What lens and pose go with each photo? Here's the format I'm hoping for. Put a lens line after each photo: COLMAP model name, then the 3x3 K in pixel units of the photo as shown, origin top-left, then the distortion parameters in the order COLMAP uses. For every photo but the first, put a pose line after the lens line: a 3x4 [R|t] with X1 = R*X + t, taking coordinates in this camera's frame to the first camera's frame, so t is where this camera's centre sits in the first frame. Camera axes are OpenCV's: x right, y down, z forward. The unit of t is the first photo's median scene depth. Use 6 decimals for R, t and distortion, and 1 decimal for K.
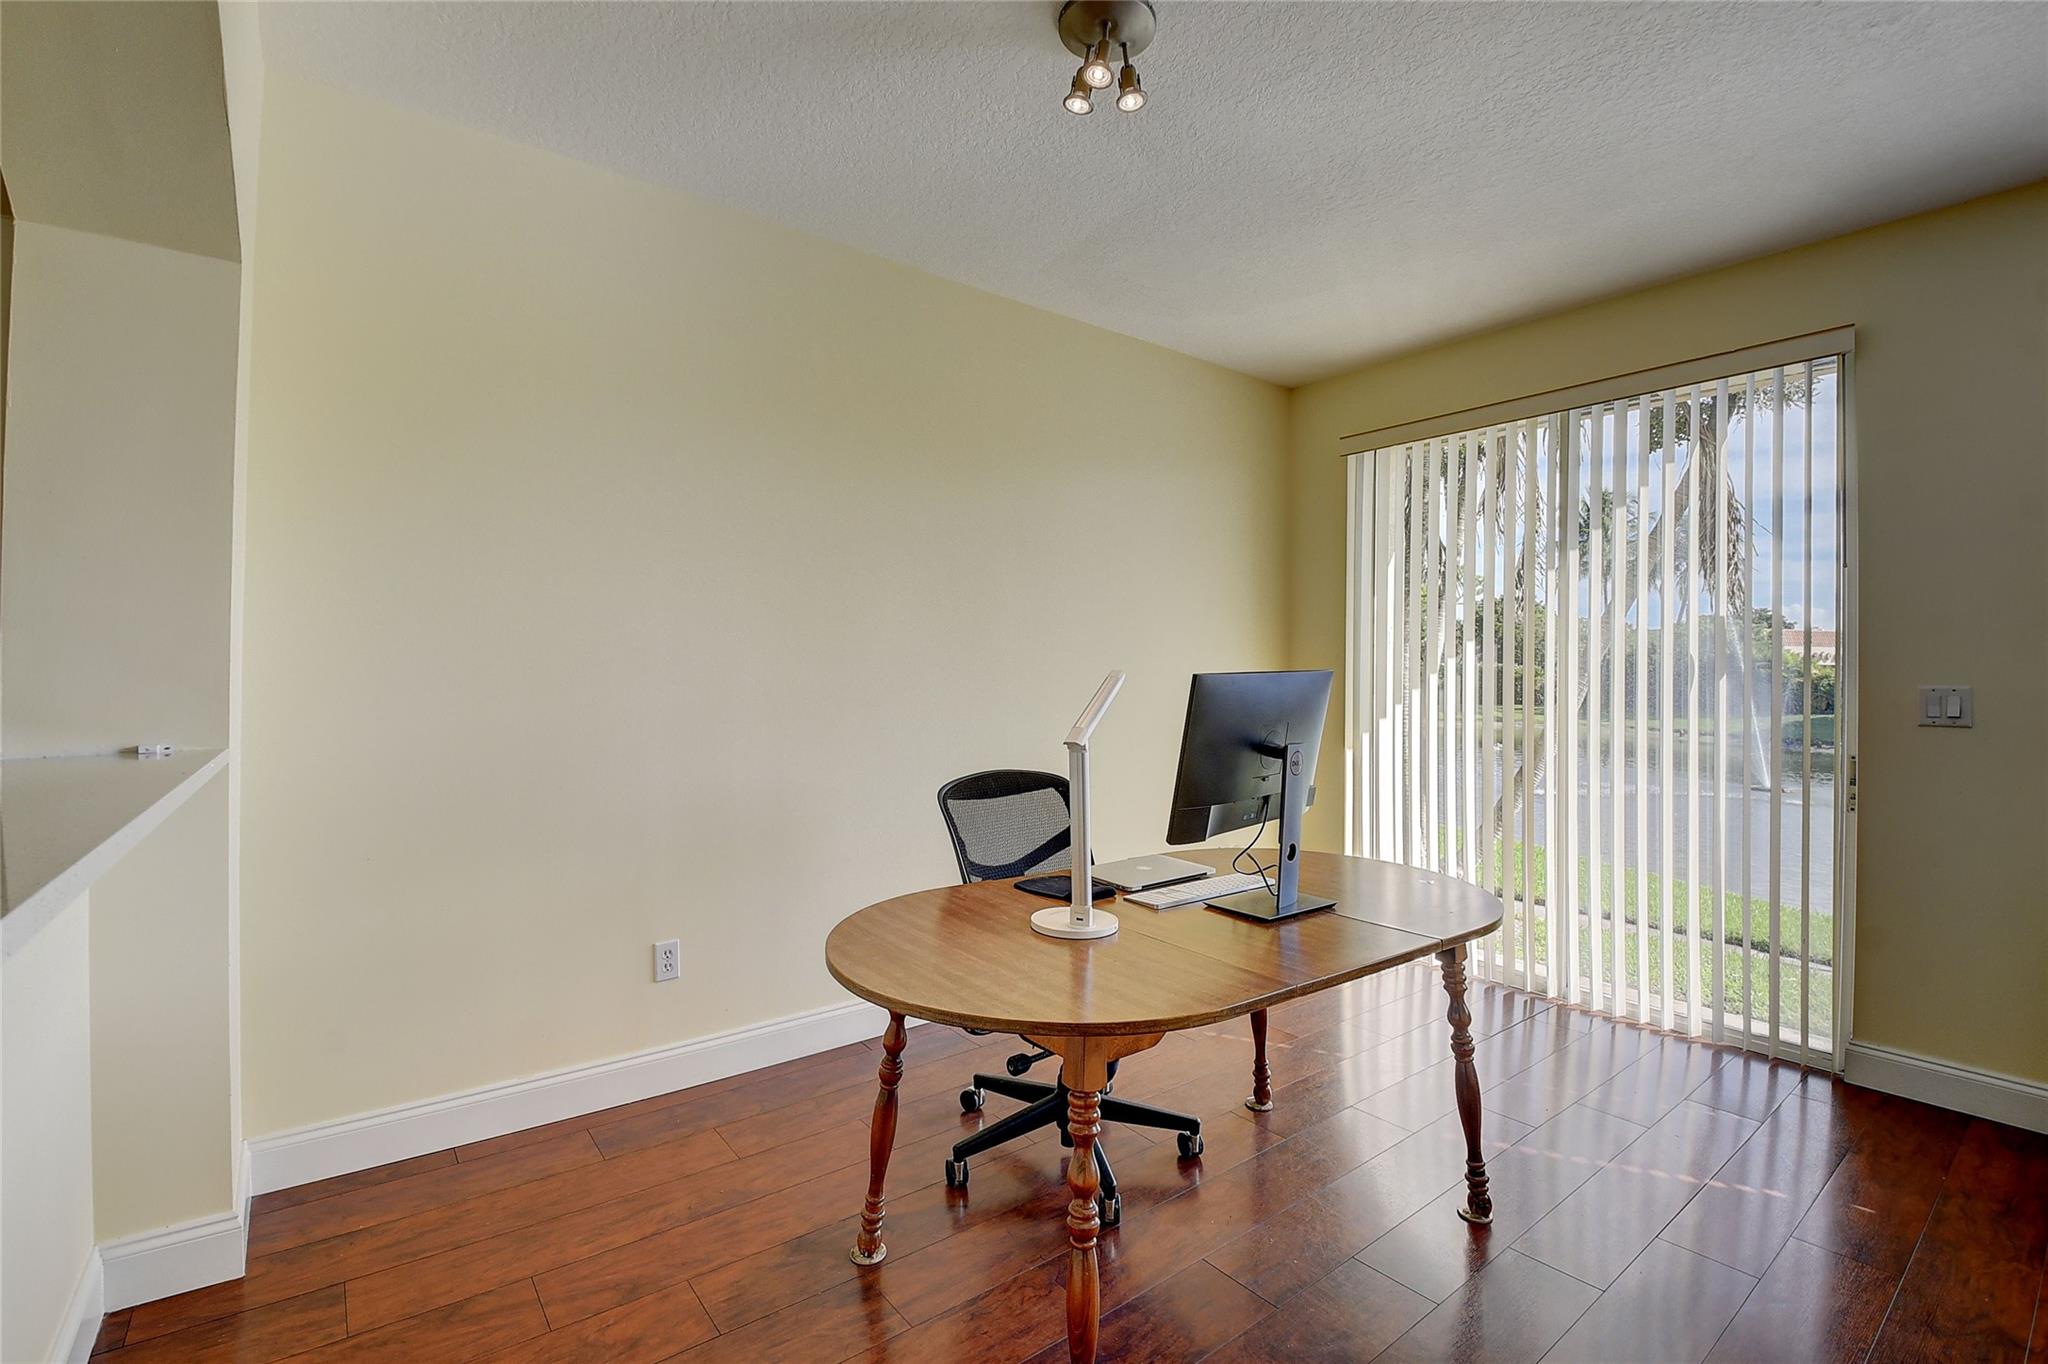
lens RADIAL K [[897.6, 0, 1036.4], [0, 897.6, 676.7], [0, 0, 1]] dist [-0.017312, -0.004343]
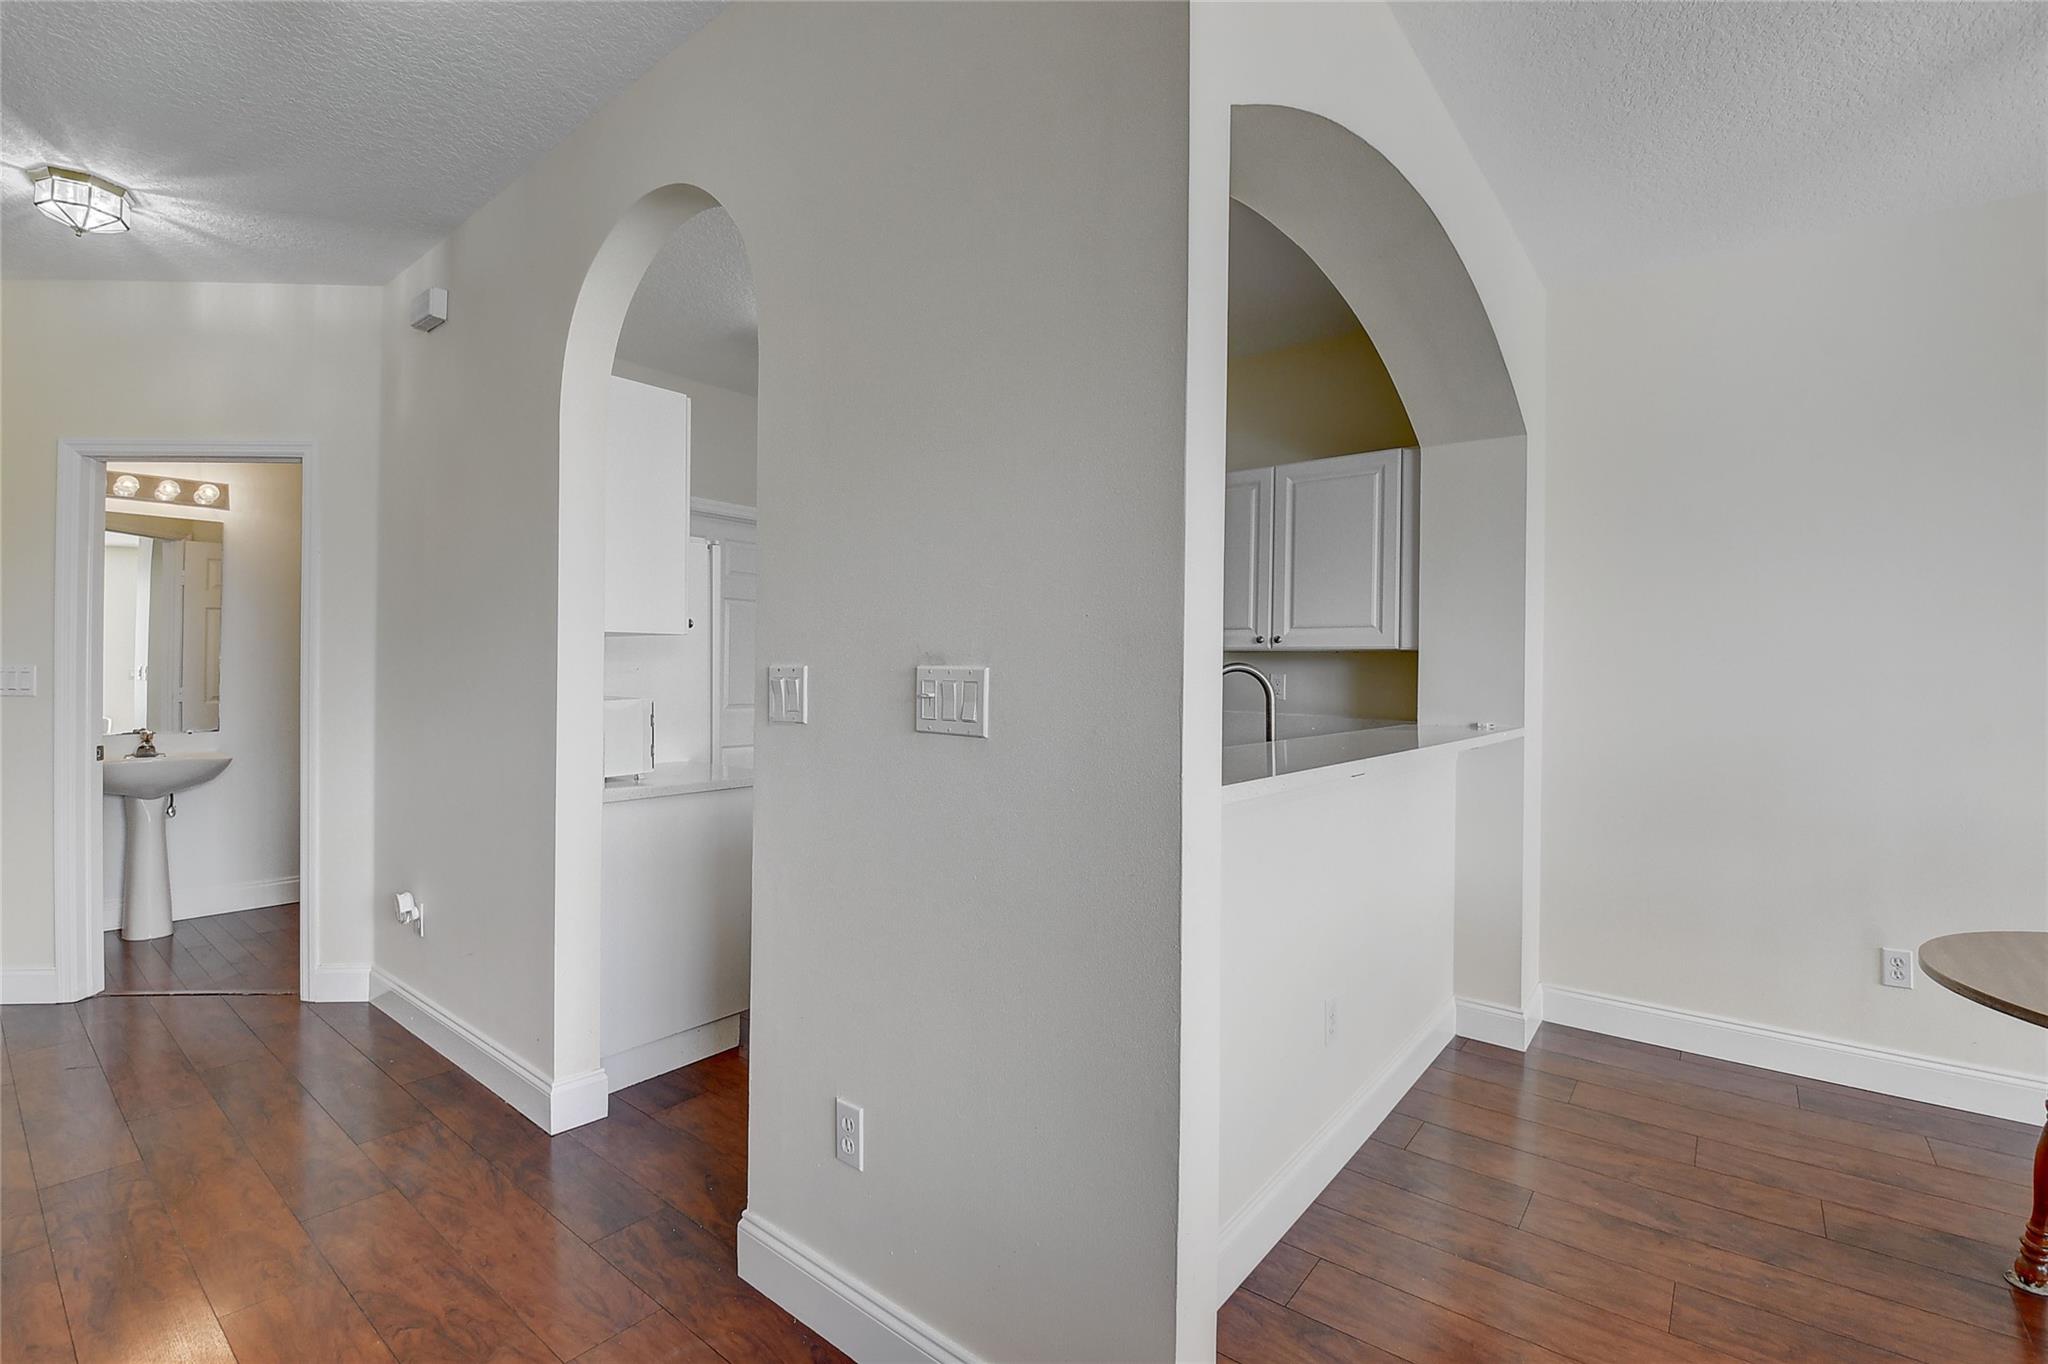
lens RADIAL K [[897.6, 0, 1033.0], [0, 897.6, 672.7], [0, 0, 1]] dist [-0.017312, -0.004343]
pose [[0.240755, 0.002044, -0.970584, 0.310831], [-0.010635, 0.999943, -0.000532, -0.001606], [0.970528, 0.010450, 0.240763, -0.192594]]
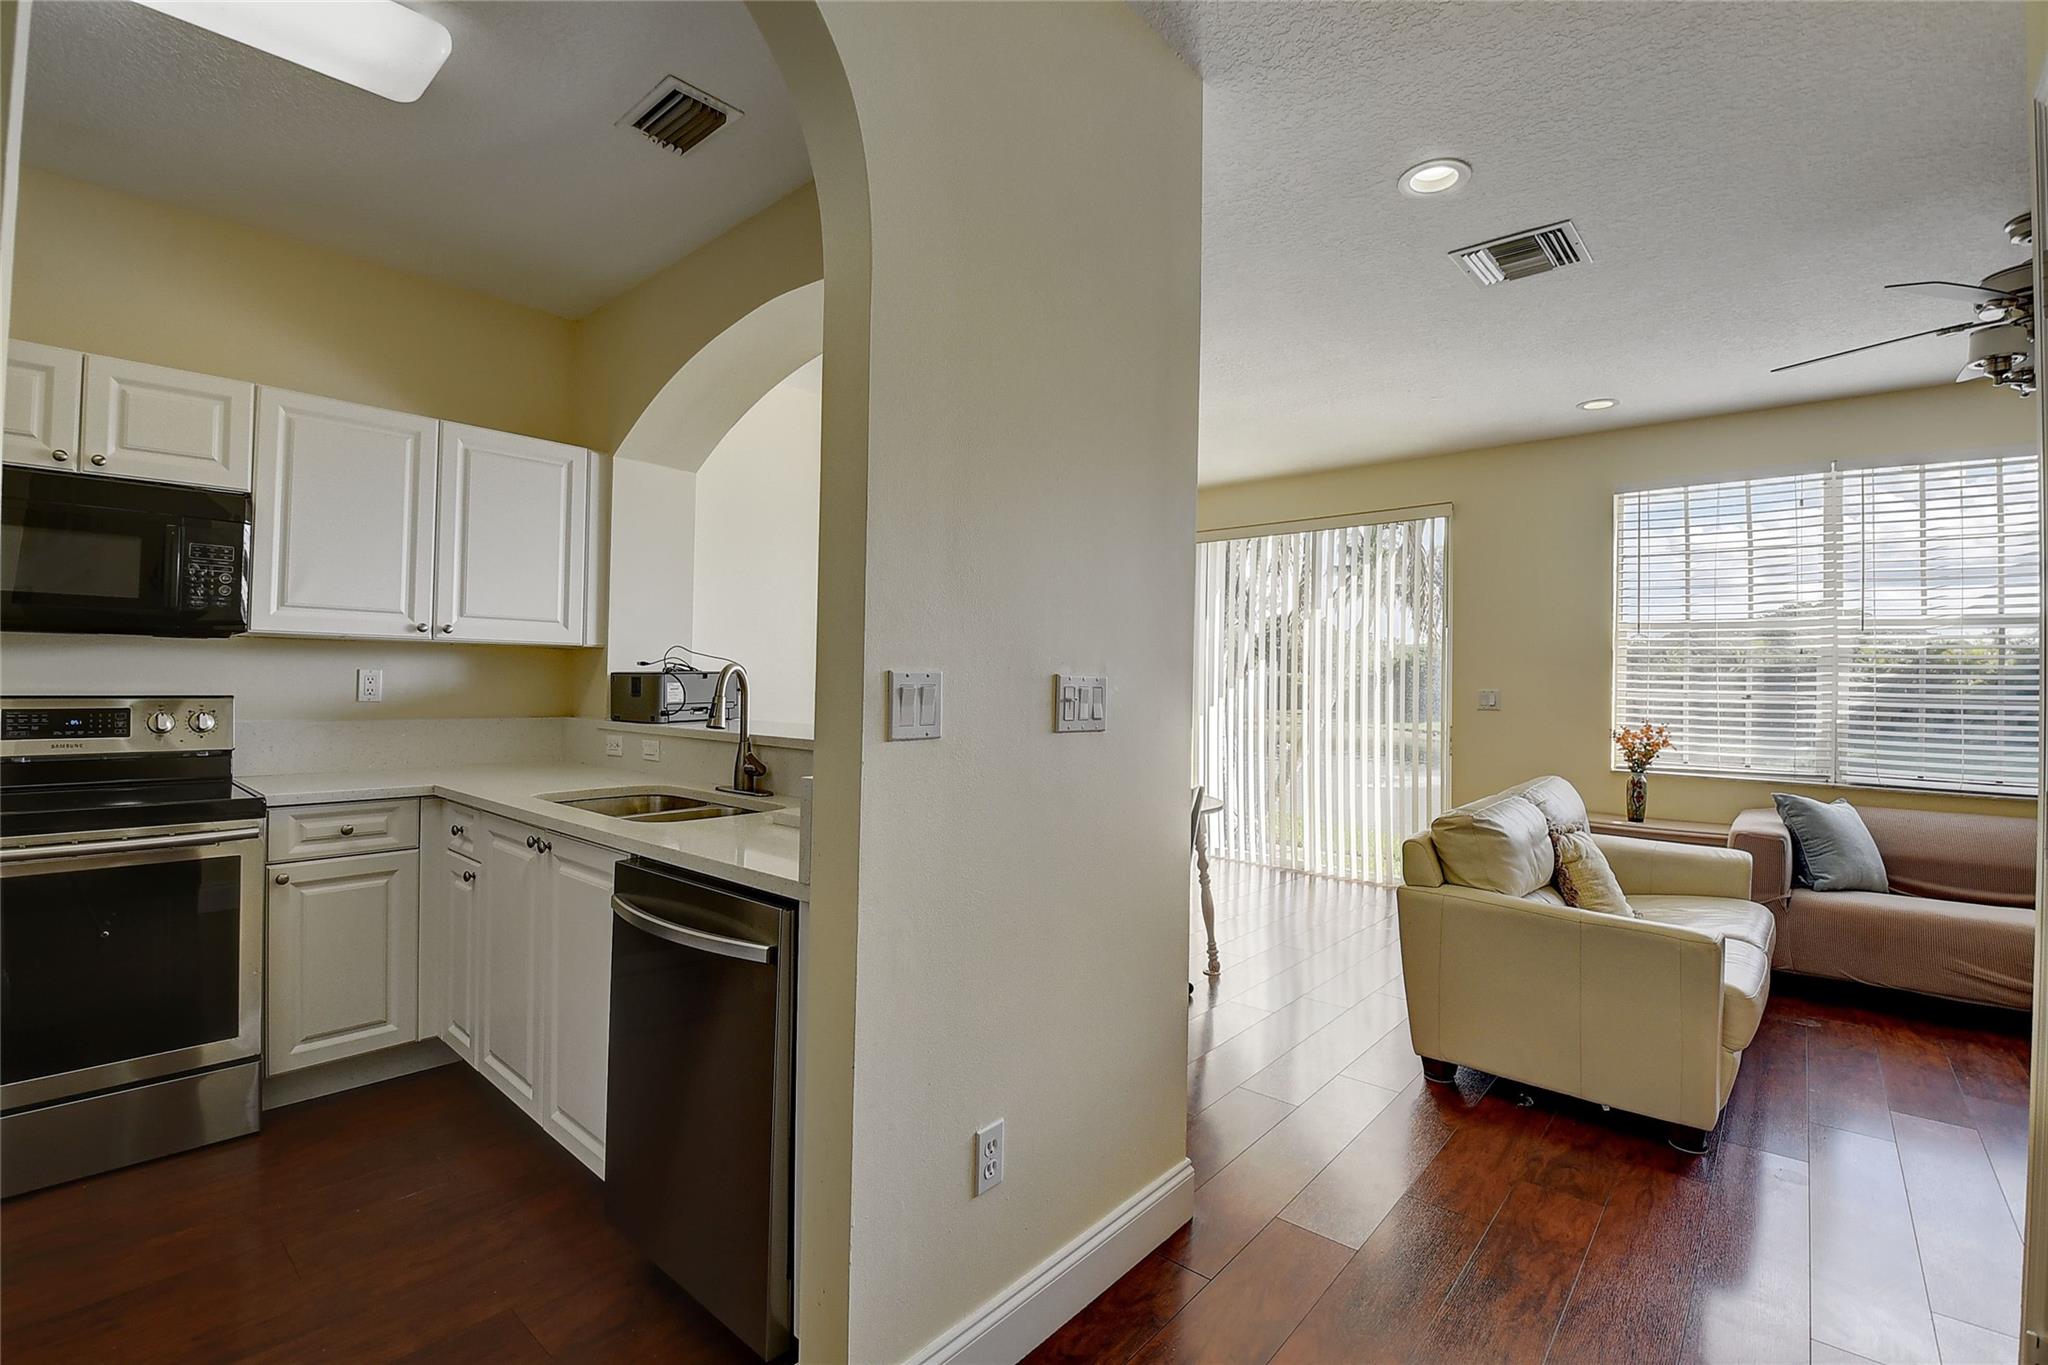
lens RADIAL K [[897.6, 0, 1017.4], [0, 897.6, 661.9], [0, 0, 1]] dist [-0.017312, -0.004343]
pose [[0.983964, 0.015312, 0.177710, -0.320903], [-0.012249, 0.999757, -0.018321, -0.002012], [-0.177947, 0.015851, 0.983912, -0.692938]]
